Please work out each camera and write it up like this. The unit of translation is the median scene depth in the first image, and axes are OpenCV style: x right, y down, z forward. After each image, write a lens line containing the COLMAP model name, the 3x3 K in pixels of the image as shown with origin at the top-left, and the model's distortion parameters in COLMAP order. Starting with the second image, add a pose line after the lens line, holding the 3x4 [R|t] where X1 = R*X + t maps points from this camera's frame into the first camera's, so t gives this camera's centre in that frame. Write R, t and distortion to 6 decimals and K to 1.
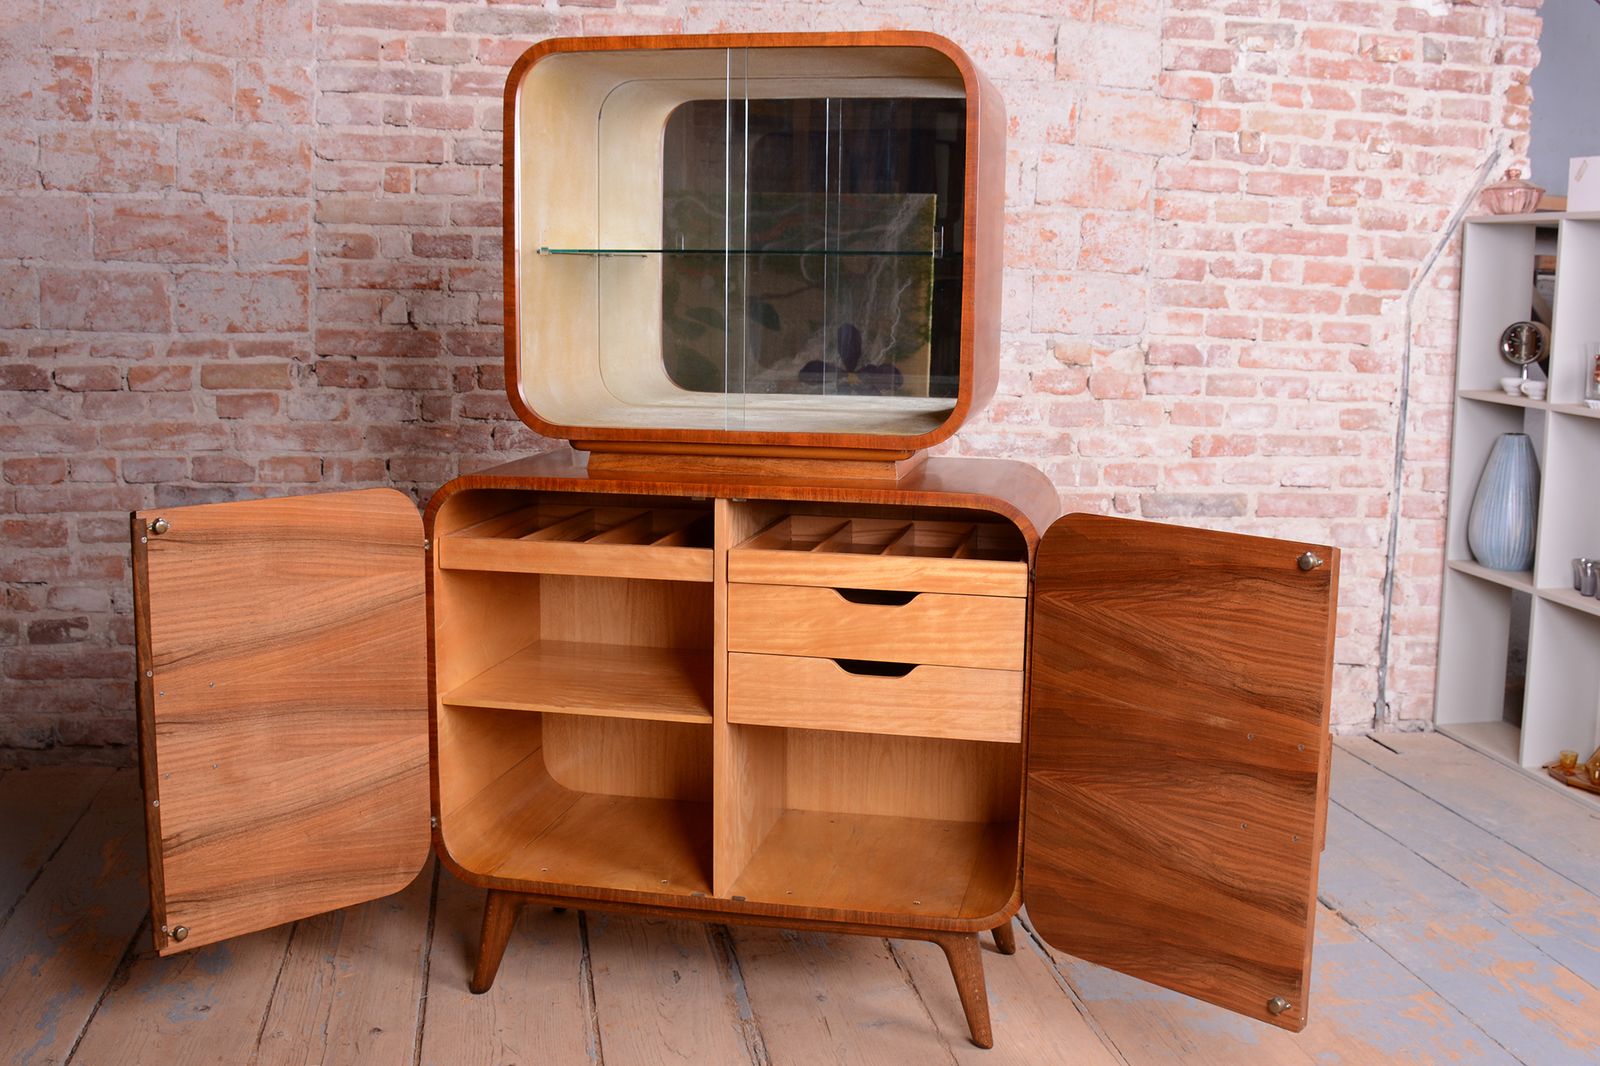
lens RADIAL K [[1726.2, 0, 803.3], [0, 1726.2, 531.1], [0, 0, 1]] dist [-0.092136, 0.000000]
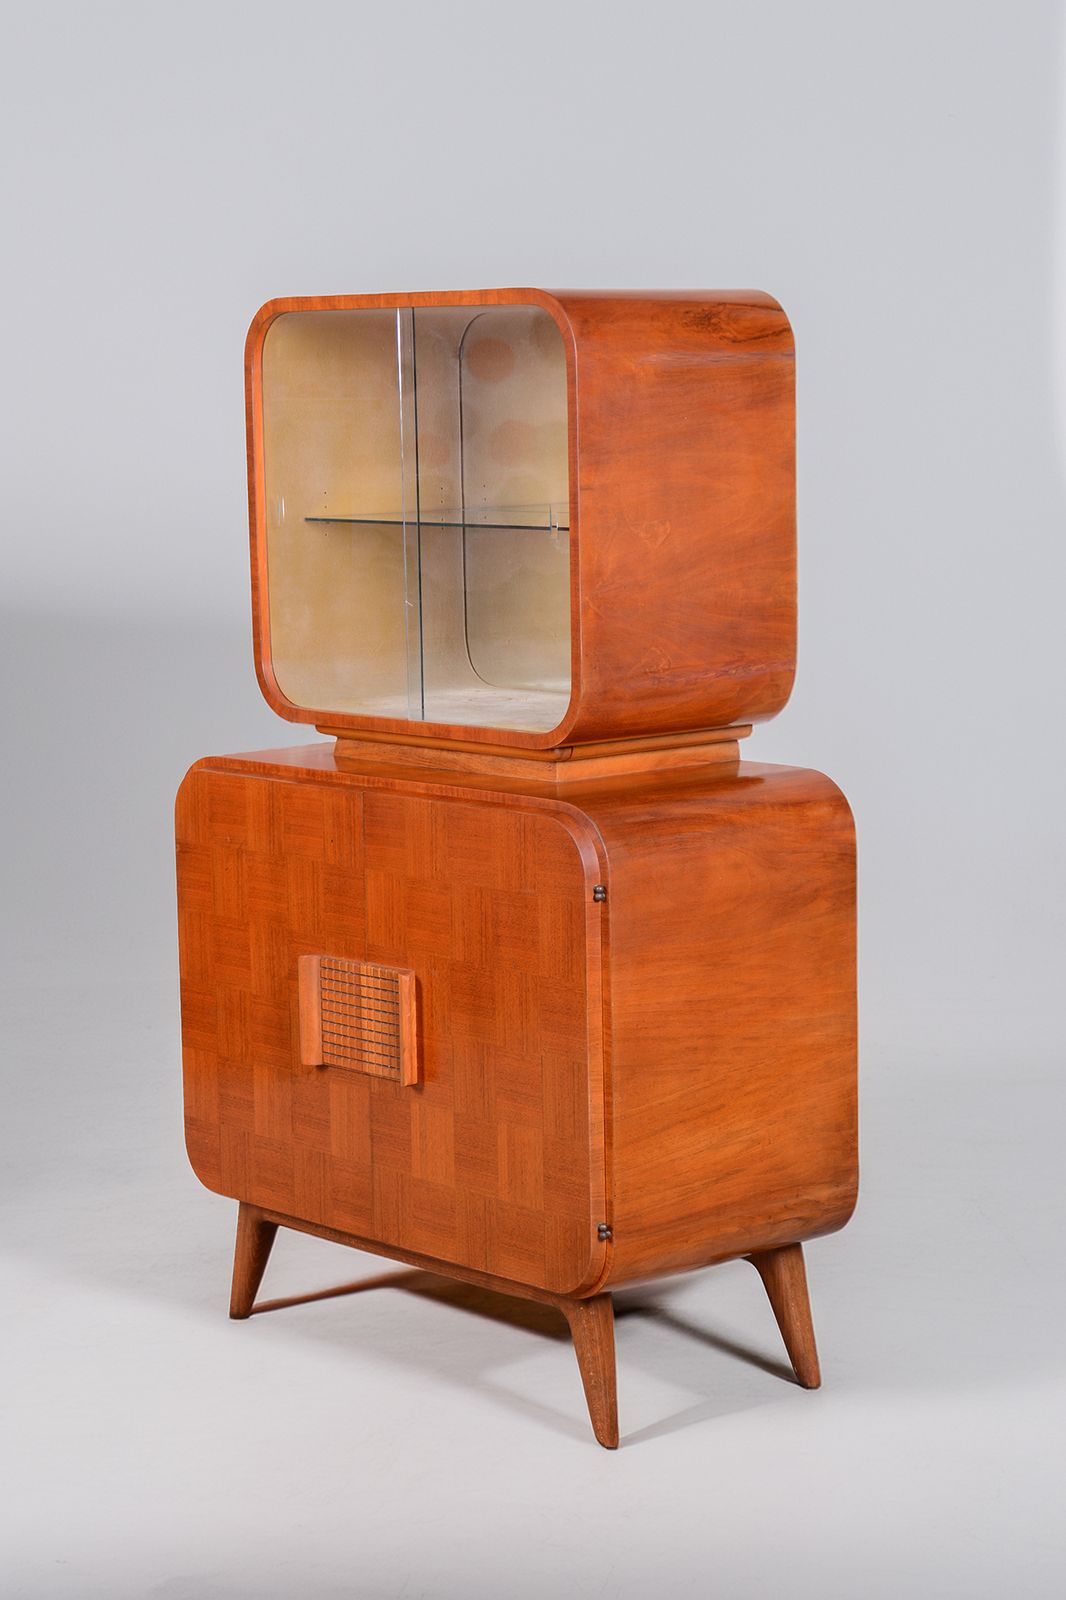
lens RADIAL K [[3422.7, 0, 528.6], [0, 3422.7, 807.5], [0, 0, 1]] dist [0.355883, 0.000000]
pose [[0.795915, 0.052735, -0.603108, 0.873801], [-0.063568, 0.997972, 0.003371, -0.016933], [0.602062, 0.035656, 0.797652, -0.333524]]
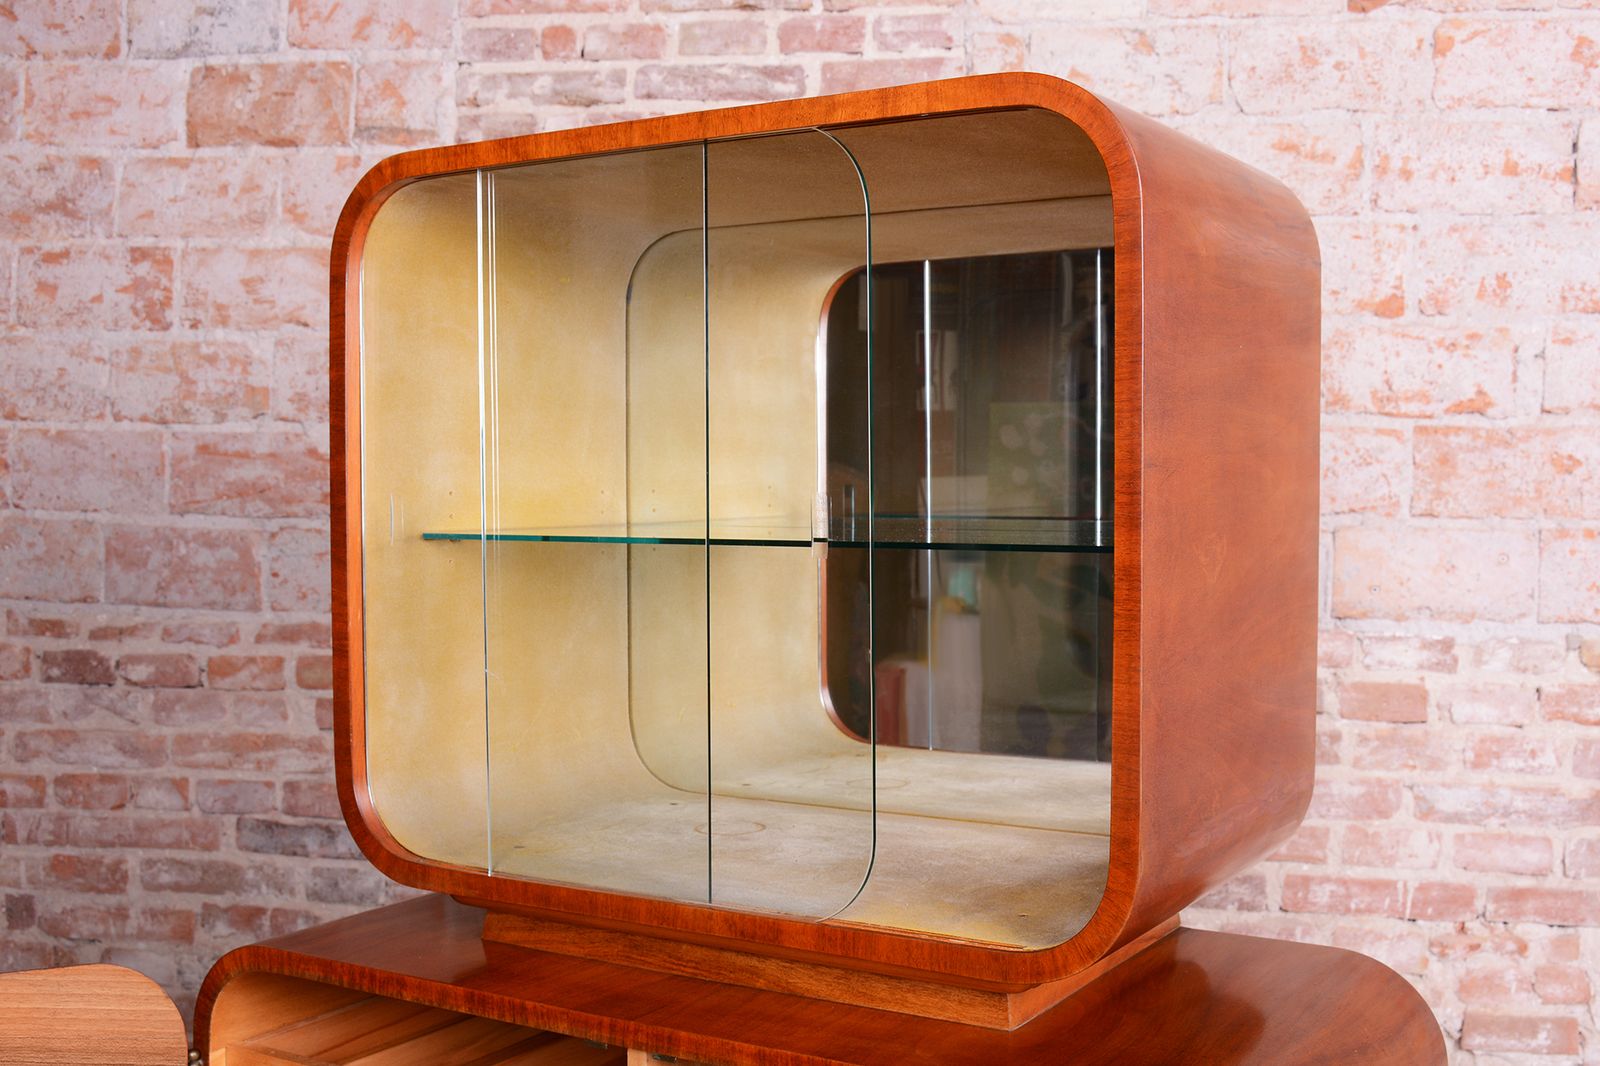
lens RADIAL K [[1813.2, 0, 795.3], [0, 1813.2, 534.8], [0, 0, 1]] dist [-0.043137, 0.000000]
pose [[0.939966, -0.001349, -0.341264, 0.130171], [-0.038479, 0.993196, -0.109910, -0.083852], [0.339091, 0.116443, 0.933519, 0.399295]]
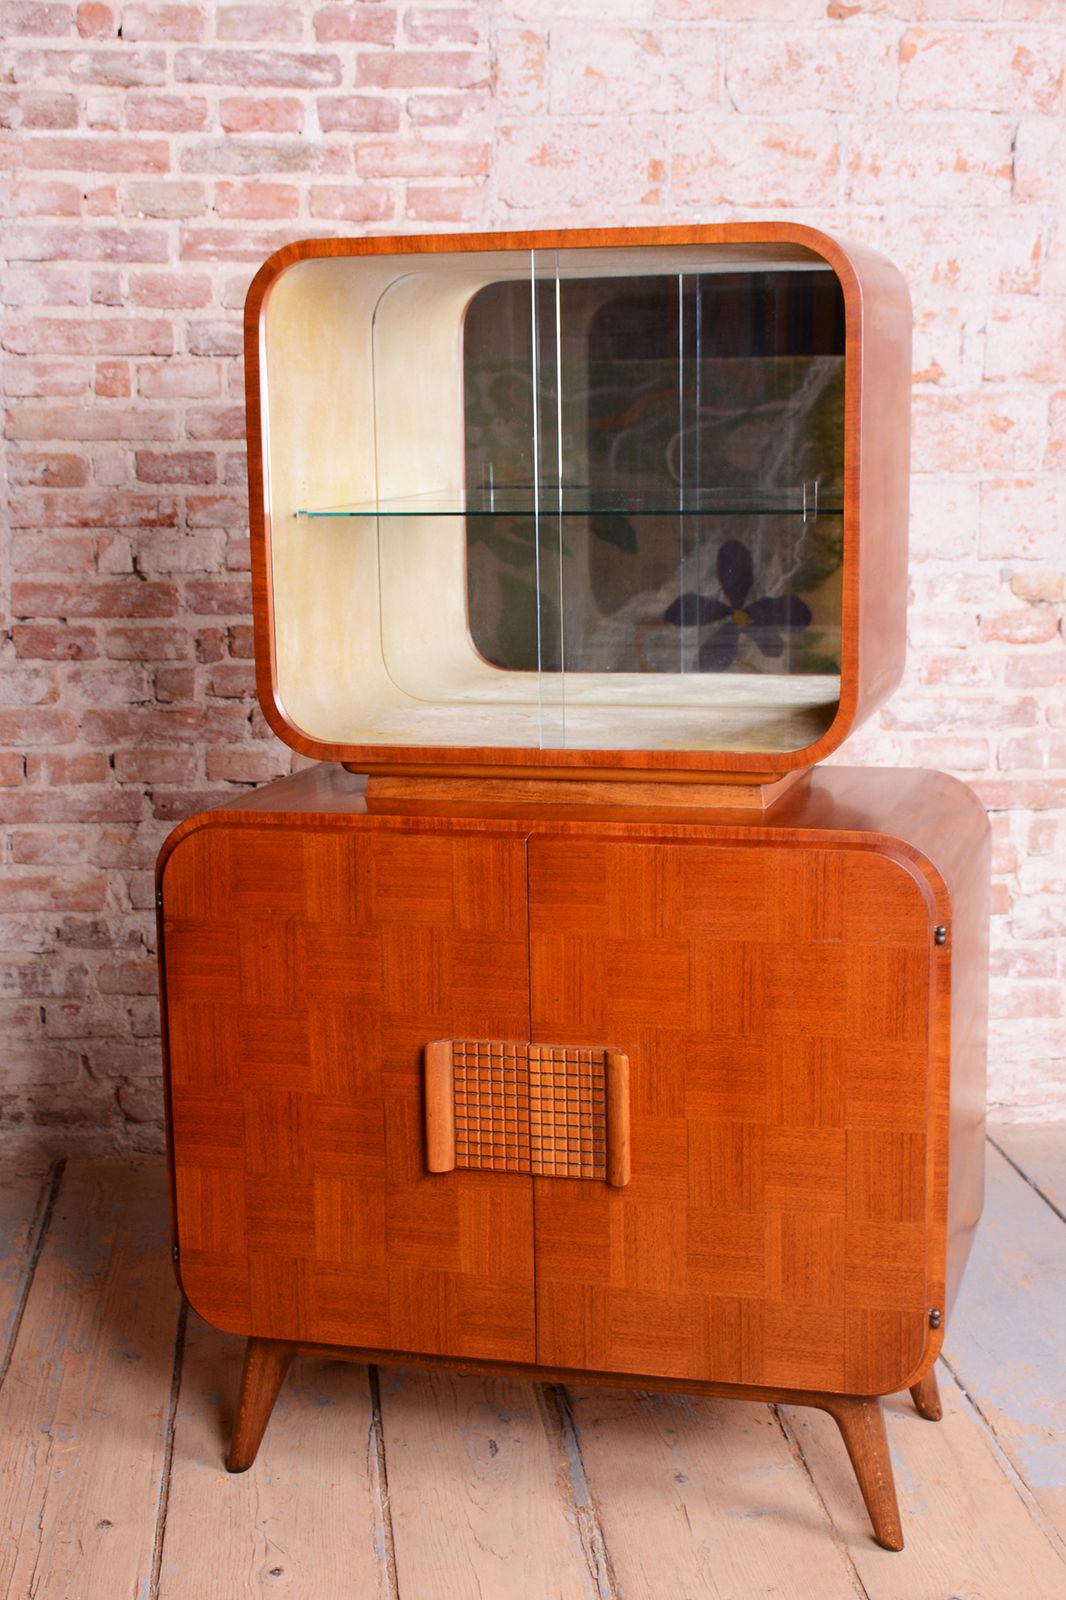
lens RADIAL K [[2484.5, 0, 509.6], [0, 2484.5, 861.8], [0, 0, 1]] dist [0.076290, 0.000000]
pose [[0.996462, -0.014119, -0.082852, 0.025873], [0.017251, 0.999159, 0.037205, -0.038502], [0.082257, -0.038502, 0.995867, -0.089905]]
